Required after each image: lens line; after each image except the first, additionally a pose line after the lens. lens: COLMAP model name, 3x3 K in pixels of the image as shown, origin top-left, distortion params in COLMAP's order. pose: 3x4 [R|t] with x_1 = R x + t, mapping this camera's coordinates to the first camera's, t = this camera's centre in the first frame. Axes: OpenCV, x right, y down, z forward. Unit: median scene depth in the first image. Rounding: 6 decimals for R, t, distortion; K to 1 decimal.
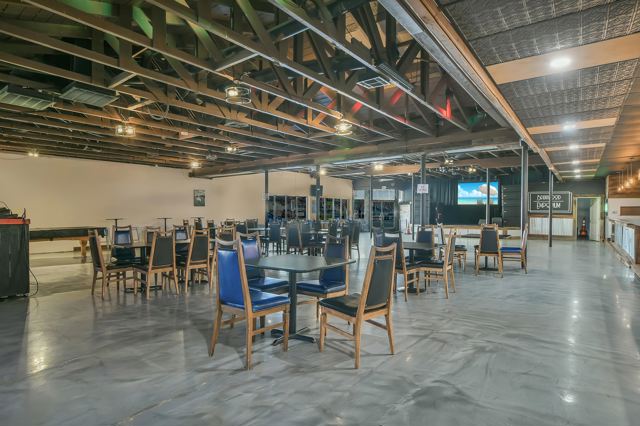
lens RADIAL K [[349.8, 0, 324.5], [0, 349.8, 219.5], [0, 0, 1]] dist [-0.003126, -0.000432]
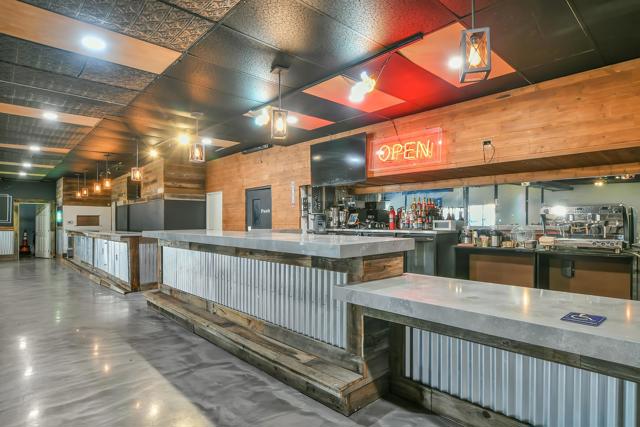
lens RADIAL K [[349.8, 0, 324.5], [0, 349.8, 220.0], [0, 0, 1]] dist [-0.003126, -0.000432]
pose [[0.173753, 0.001834, 0.984787, 0.106144], [0.028053, 0.999583, -0.006811, -0.002886], [-0.984390, 0.028809, 0.173630, 0.238323]]
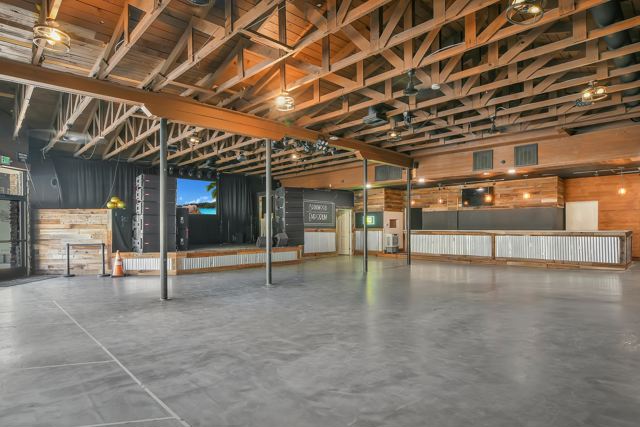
lens RADIAL K [[349.8, 0, 324.5], [0, 349.8, 220.0], [0, 0, 1]] dist [-0.003126, -0.000432]
pose [[0.137747, 0.012379, 0.990390, -0.200227], [0.027293, 0.999495, -0.016288, -0.021543], [-0.990091, 0.029274, 0.137339, 0.959243]]
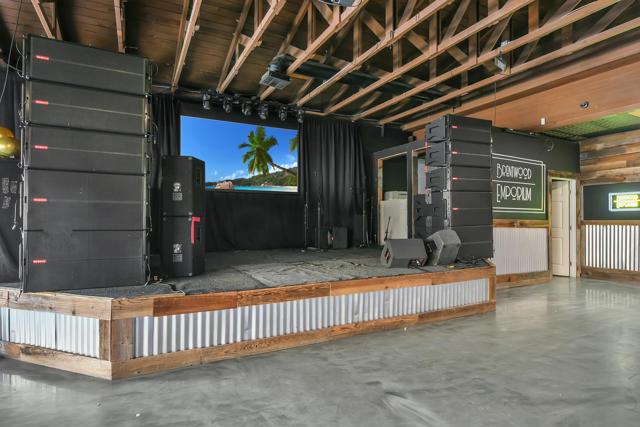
lens RADIAL K [[349.8, 0, 324.5], [0, 349.8, 220.0], [0, 0, 1]] dist [-0.003126, -0.000432]
pose [[0.421473, -0.003998, 0.906832, 0.247807], [0.023097, 0.999713, -0.006328, -0.016732], [-0.906547, 0.023612, 0.421444, 1.130411]]
